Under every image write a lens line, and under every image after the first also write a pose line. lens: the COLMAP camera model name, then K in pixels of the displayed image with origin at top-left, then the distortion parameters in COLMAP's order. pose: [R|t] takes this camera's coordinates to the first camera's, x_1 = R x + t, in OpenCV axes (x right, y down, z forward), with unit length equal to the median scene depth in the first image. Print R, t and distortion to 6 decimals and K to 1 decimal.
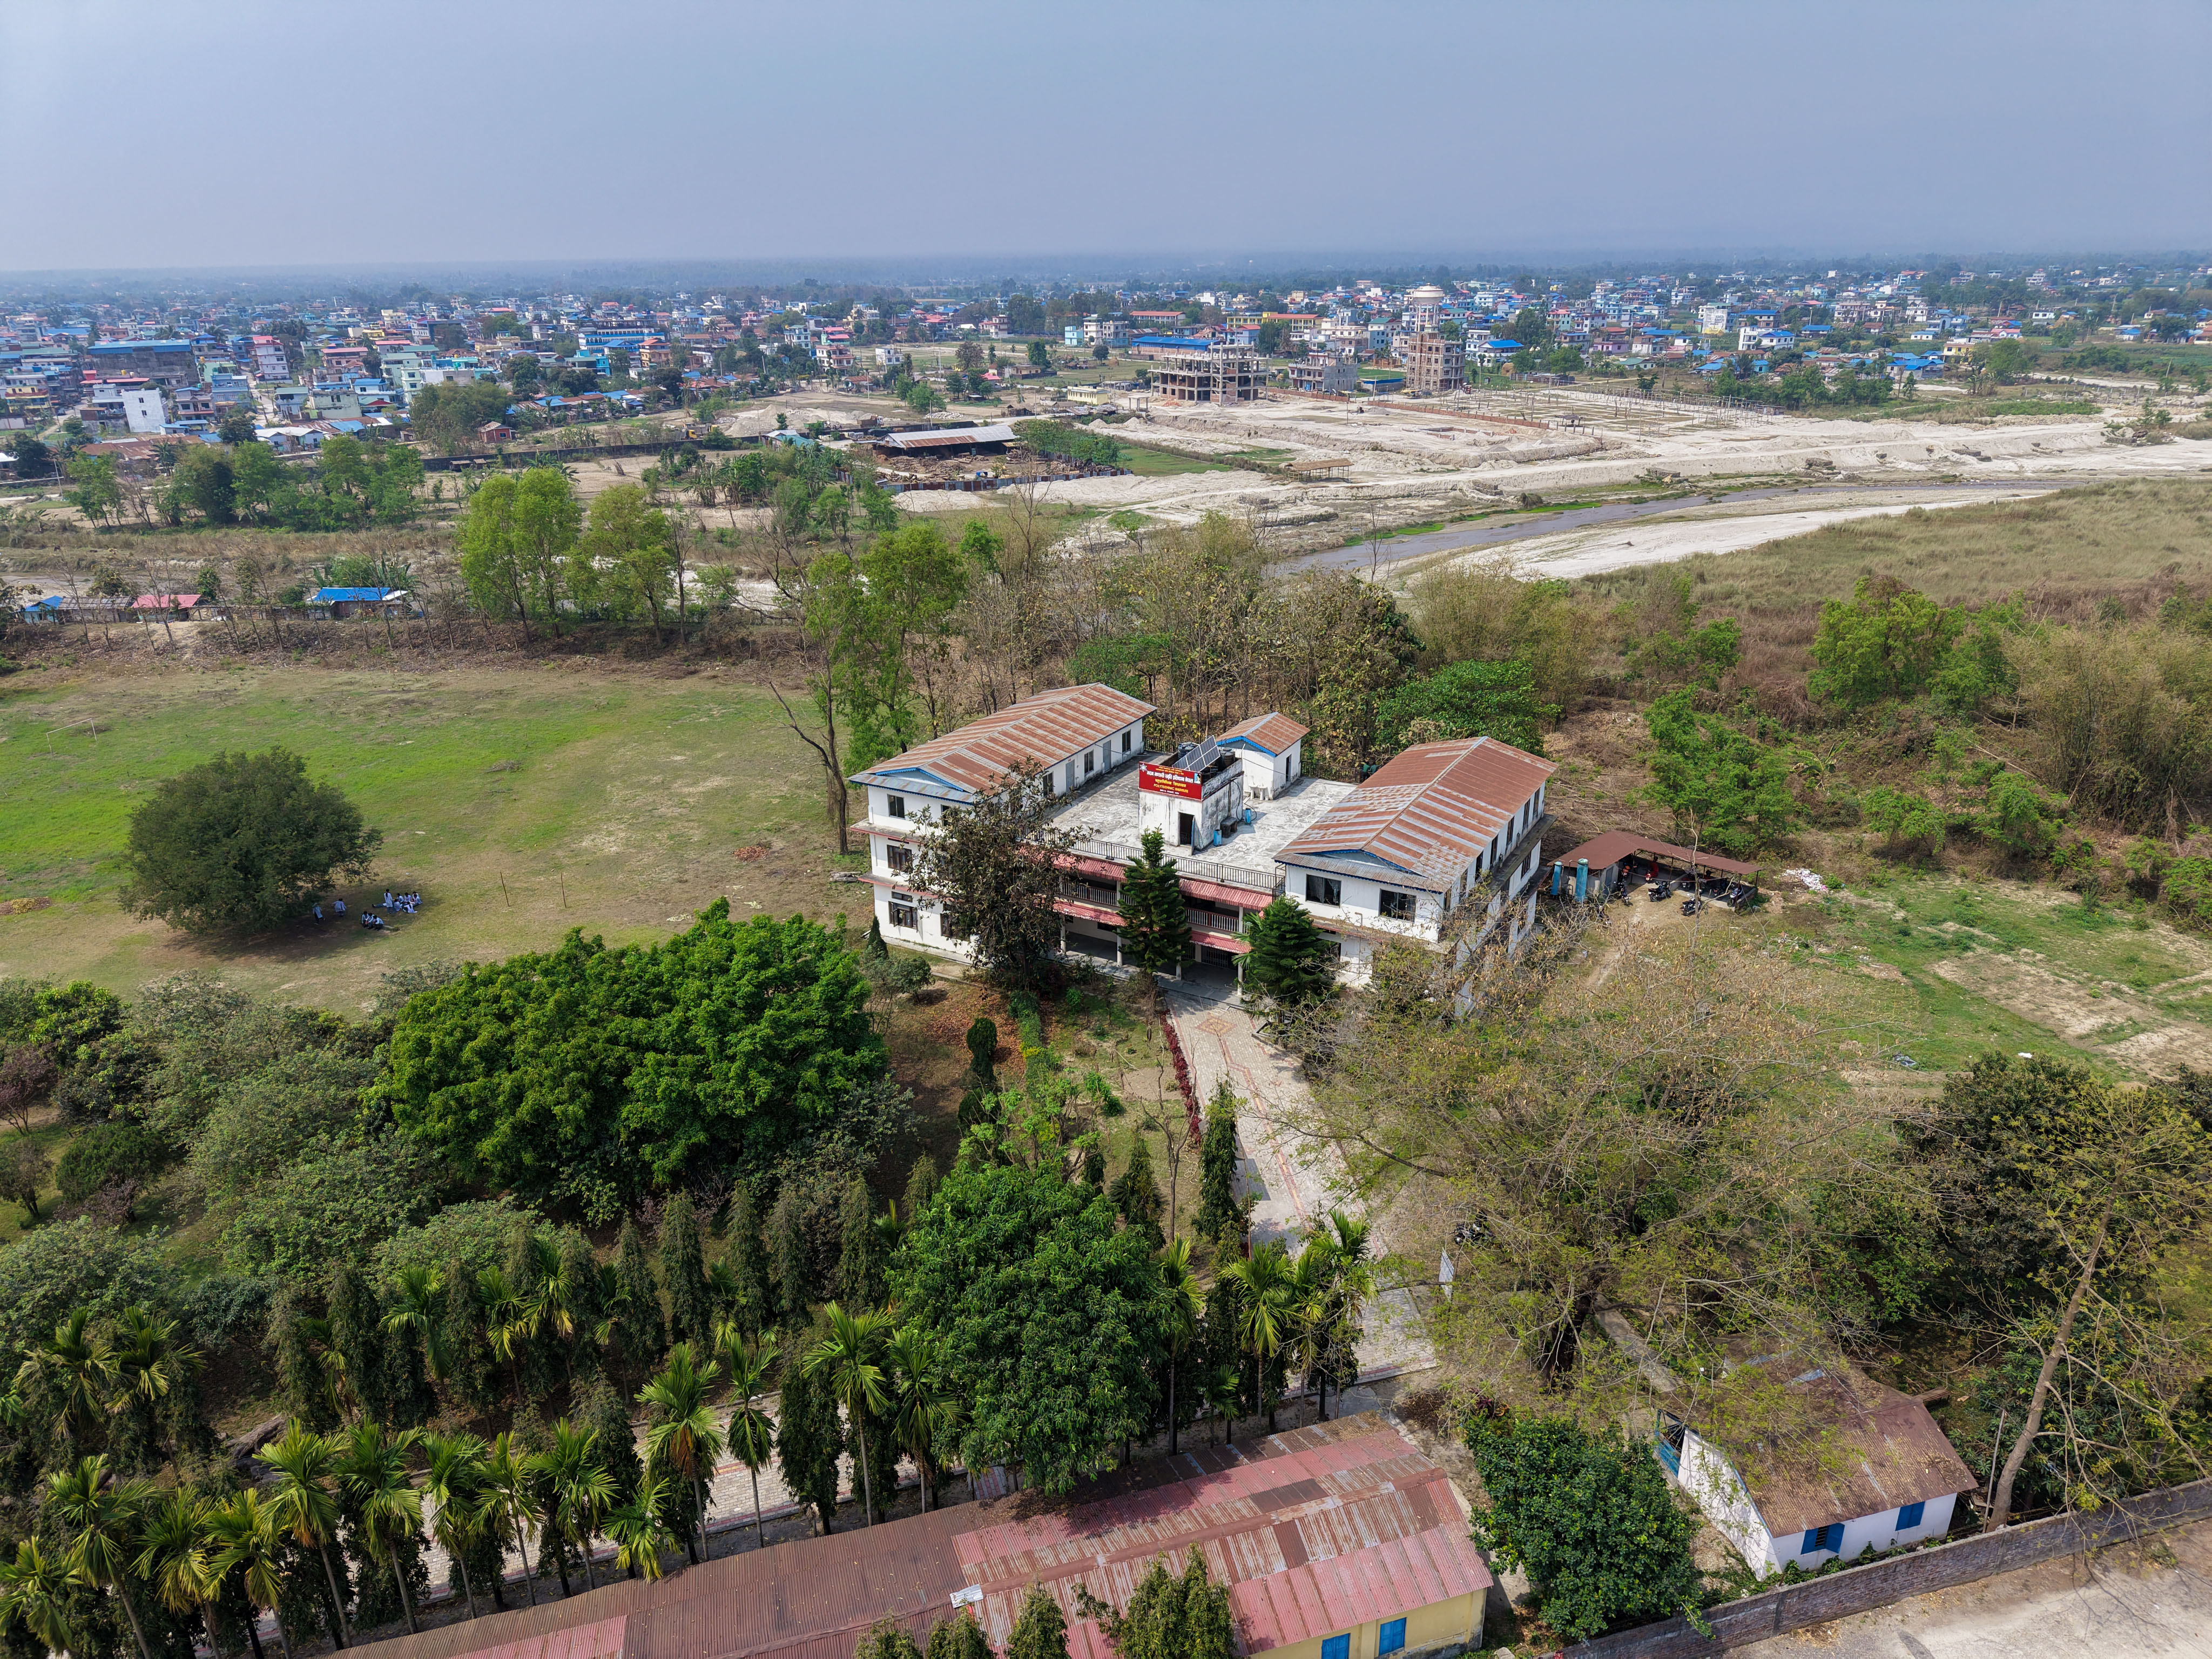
lens RADIAL K [[1471.6, 0, 1096.4], [0, 1471.6, 822.2], [0, 0, 1]] dist [0.015761, -0.016197]
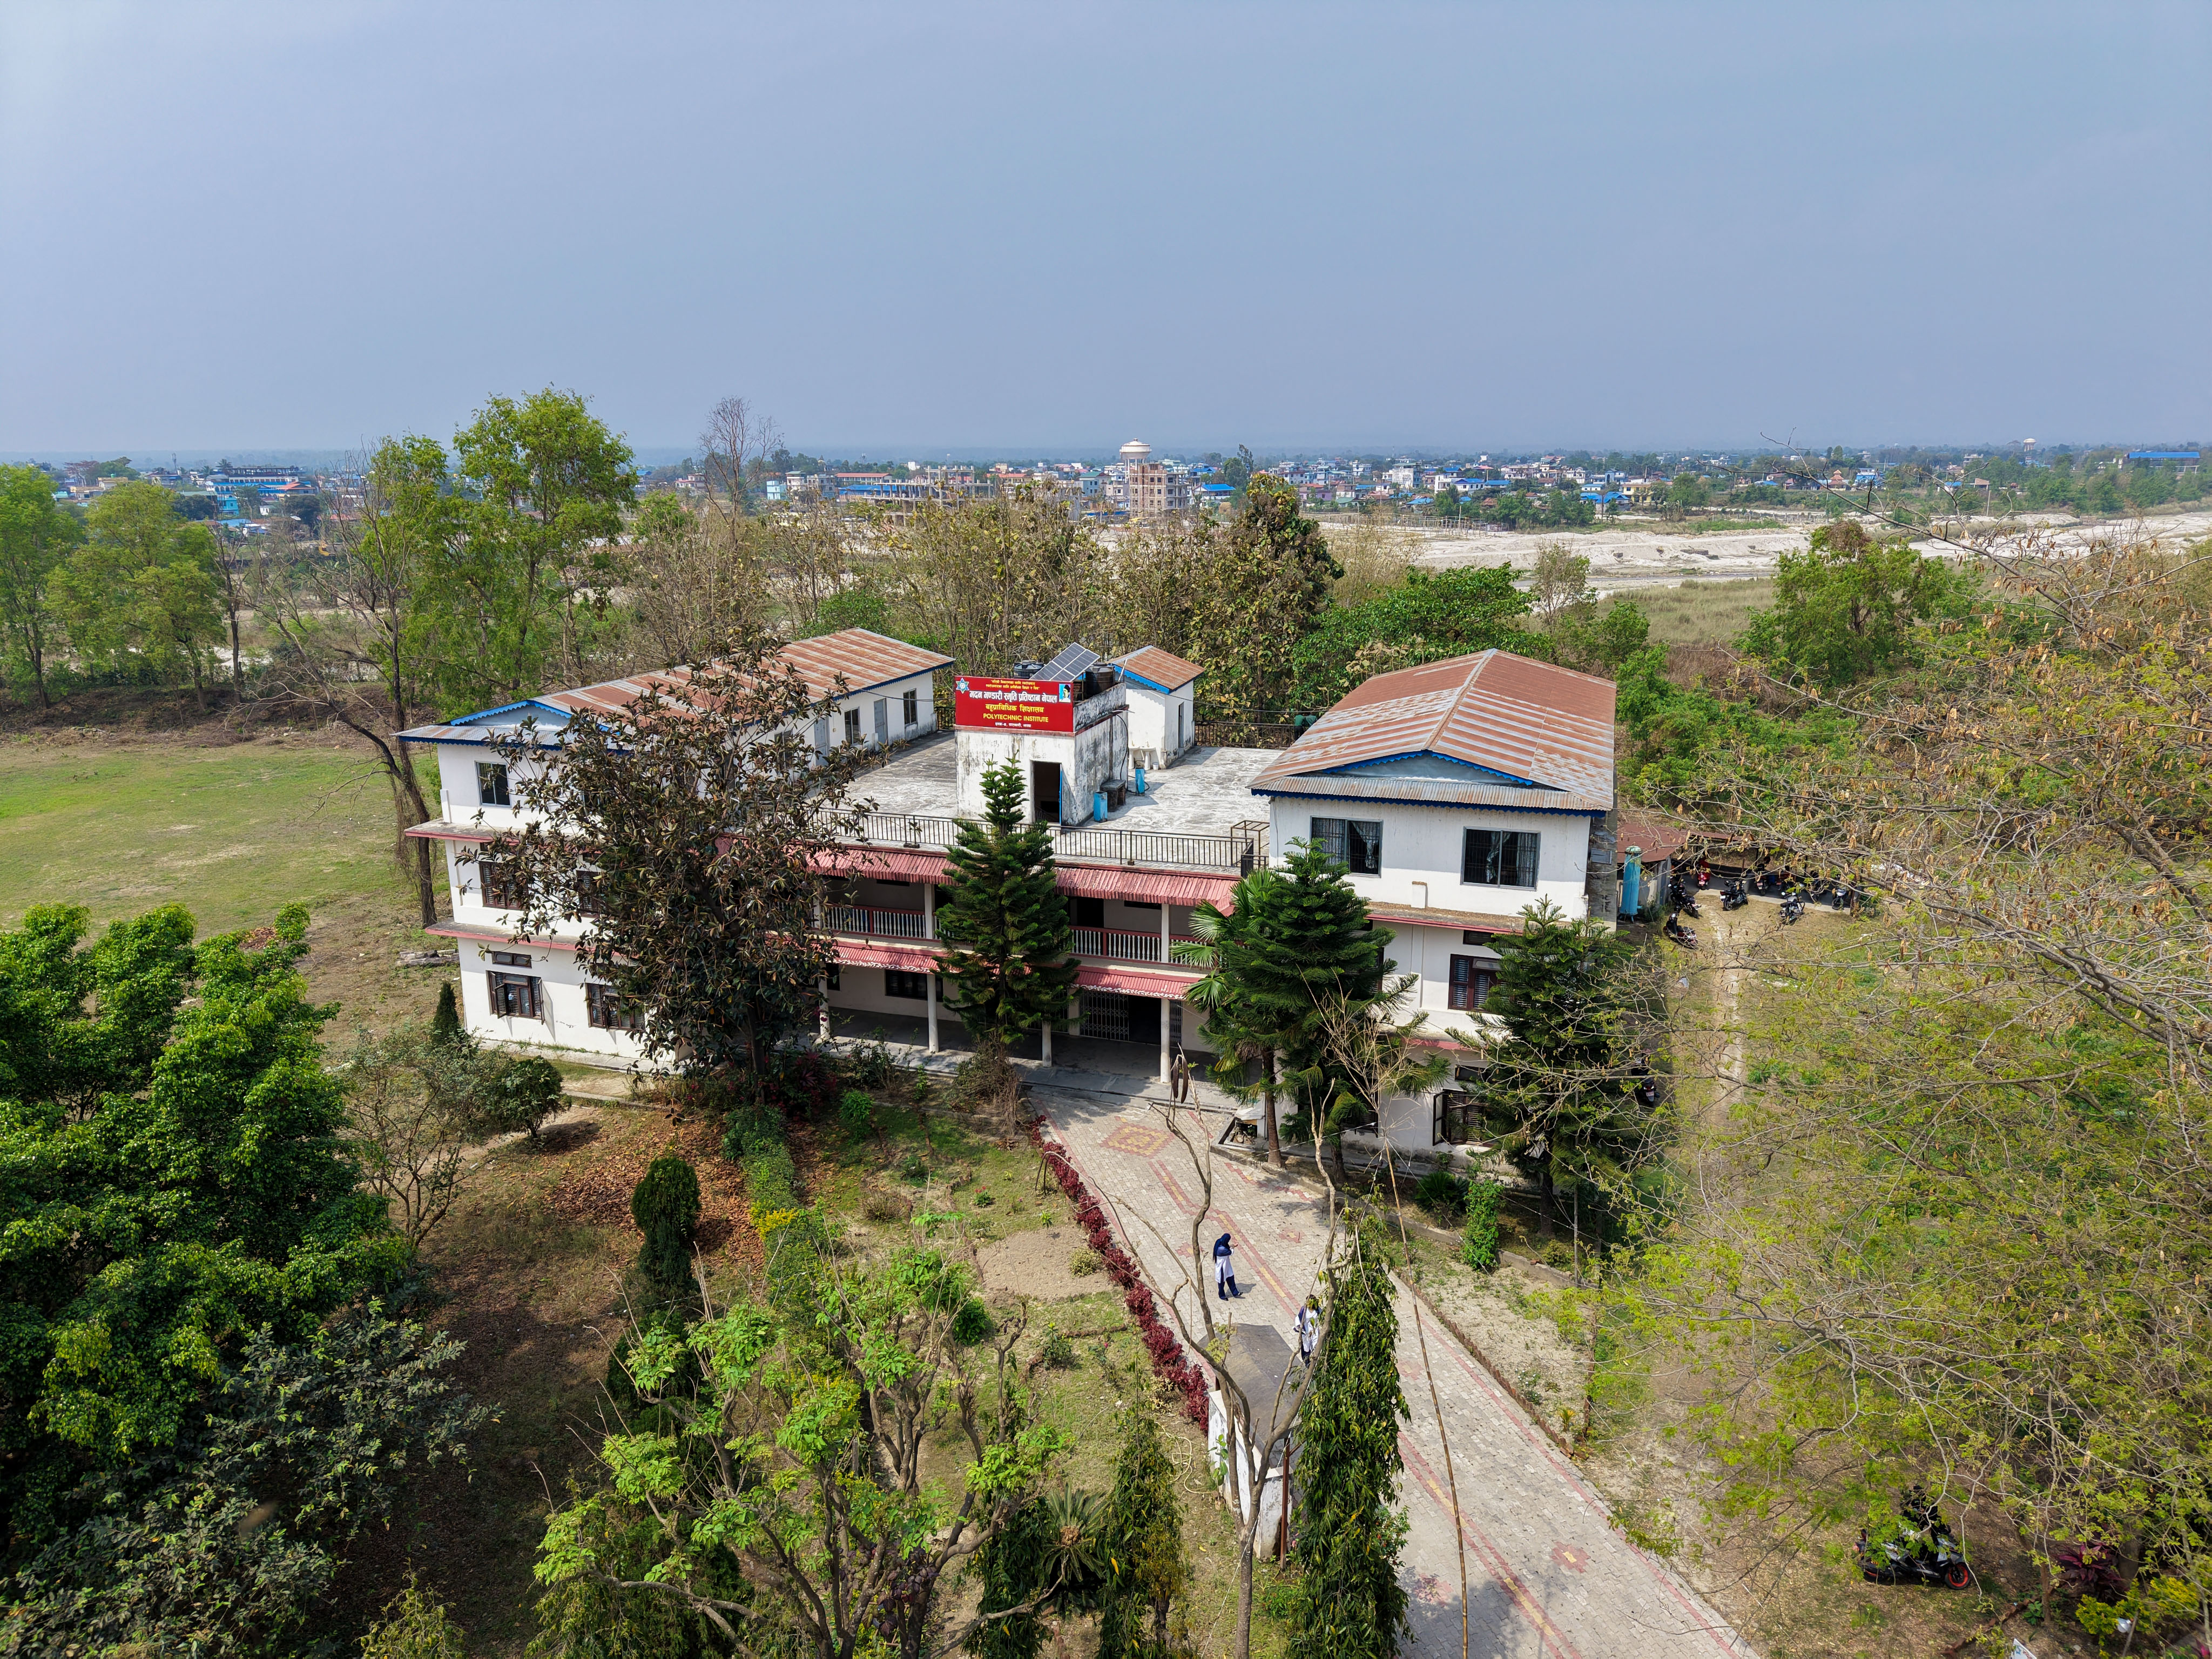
lens RADIAL K [[1471.6, 0, 1126.7], [0, 1471.6, 834.0], [0, 0, 1]] dist [0.015761, -0.016197]
pose [[0.977089, -0.038678, 0.209286, -0.025754], [0.061680, 0.992608, -0.104523, 0.080490], [-0.203696, 0.115037, 0.972252, 0.455469]]
